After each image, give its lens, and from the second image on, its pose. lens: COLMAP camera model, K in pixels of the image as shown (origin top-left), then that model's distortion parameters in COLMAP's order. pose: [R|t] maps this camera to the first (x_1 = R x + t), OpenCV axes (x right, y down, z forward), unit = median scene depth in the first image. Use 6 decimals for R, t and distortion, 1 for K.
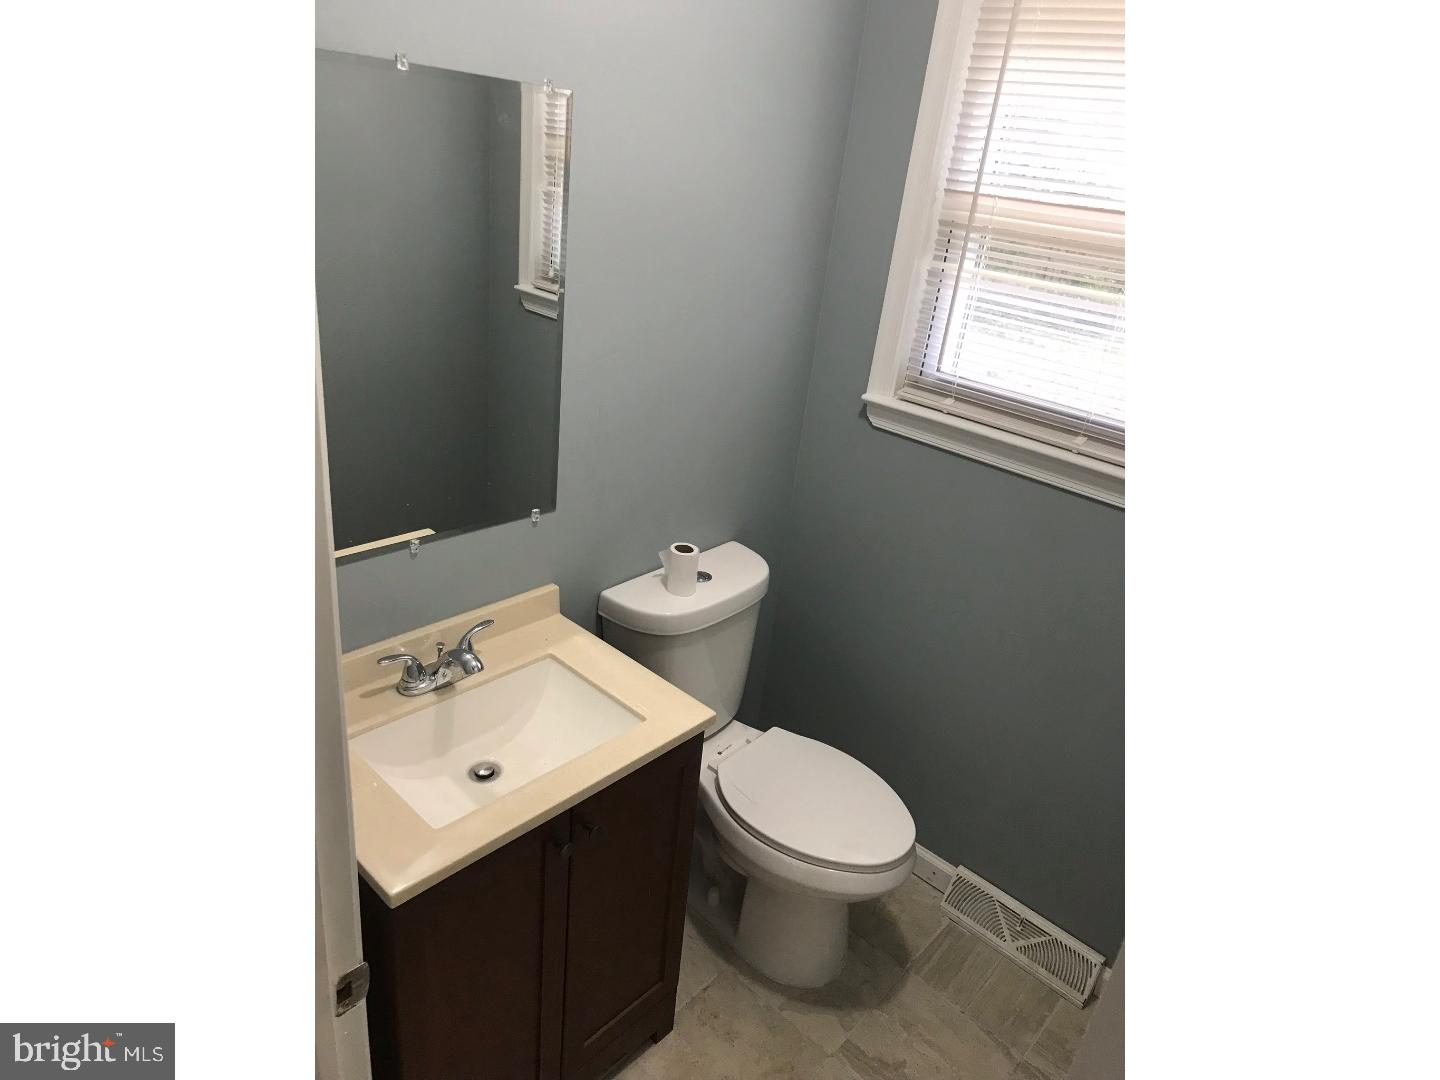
lens RADIAL K [[892.8, 0, 720.0], [0, 892.8, 540.0], [0, 0, 1]] dist [0.058889, -0.081913]
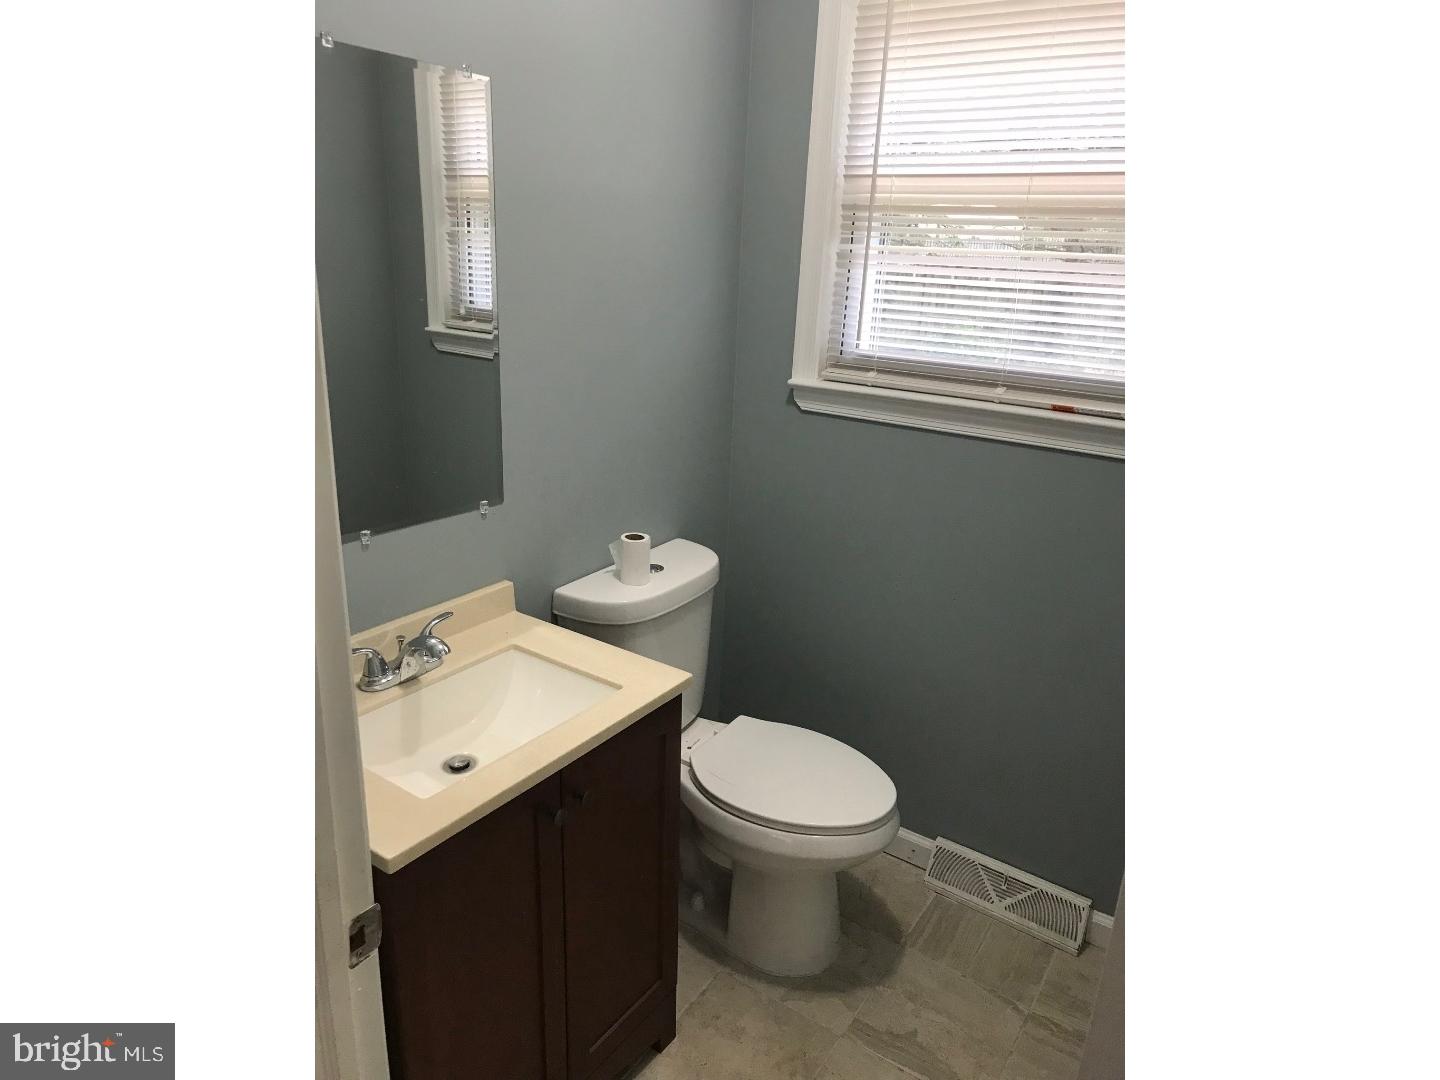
lens RADIAL K [[892.8, 0, 720.0], [0, 892.8, 540.0], [0, 0, 1]] dist [0.058889, -0.081913]
pose [[0.988973, -0.103966, 0.105468, -0.050704], [0.113092, 0.989978, -0.084585, 0.106874], [-0.095617, 0.095579, 0.990819, 0.001740]]
